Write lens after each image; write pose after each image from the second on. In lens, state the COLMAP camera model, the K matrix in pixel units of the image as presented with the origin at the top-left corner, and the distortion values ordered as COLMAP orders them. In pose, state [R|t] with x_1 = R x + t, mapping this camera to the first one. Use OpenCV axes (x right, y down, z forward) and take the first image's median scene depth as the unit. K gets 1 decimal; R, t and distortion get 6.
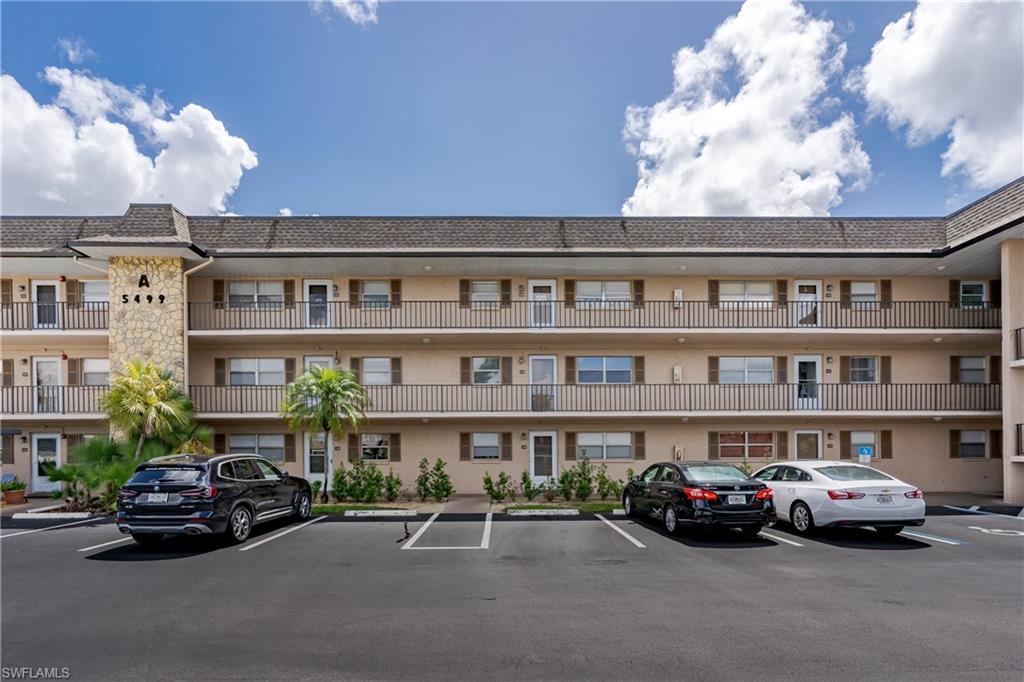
lens RADIAL K [[490.0, 0, 512.0], [0, 490.0, 374.6], [0, 0, 1]] dist [0.000100, 0.000111]
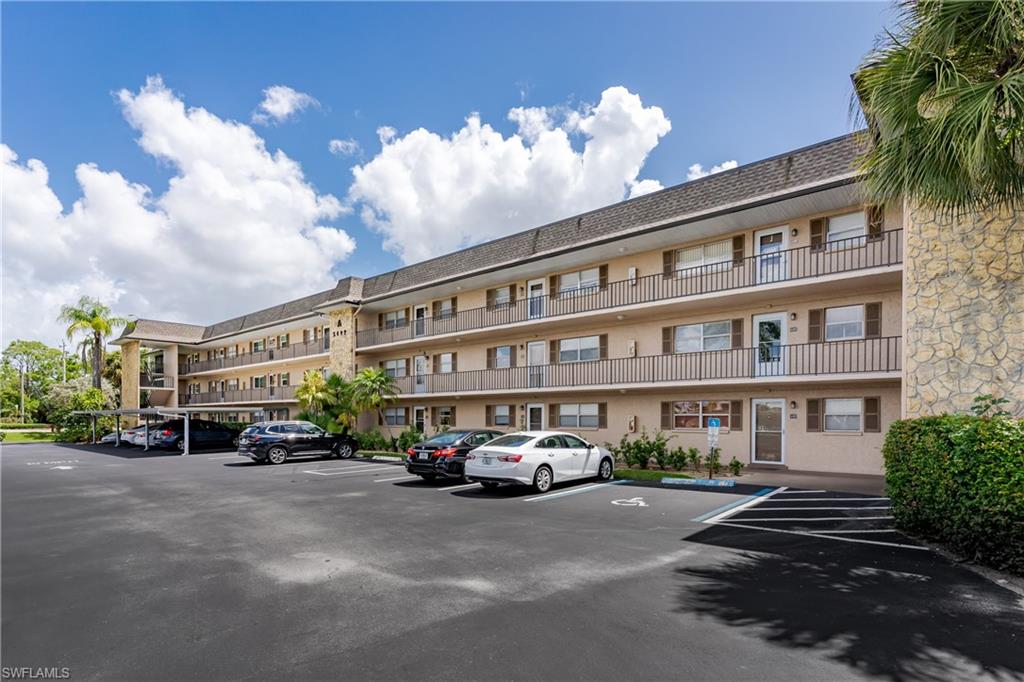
lens RADIAL K [[488.4, 0, 509.5], [0, 488.4, 327.8], [0, 0, 1]] dist [0.001163, 0.000231]
pose [[0.763018, -0.111397, -0.636705, 0.799780], [0.091957, 0.993726, -0.063661, -0.001419], [0.639802, -0.009975, 0.768475, 0.014668]]
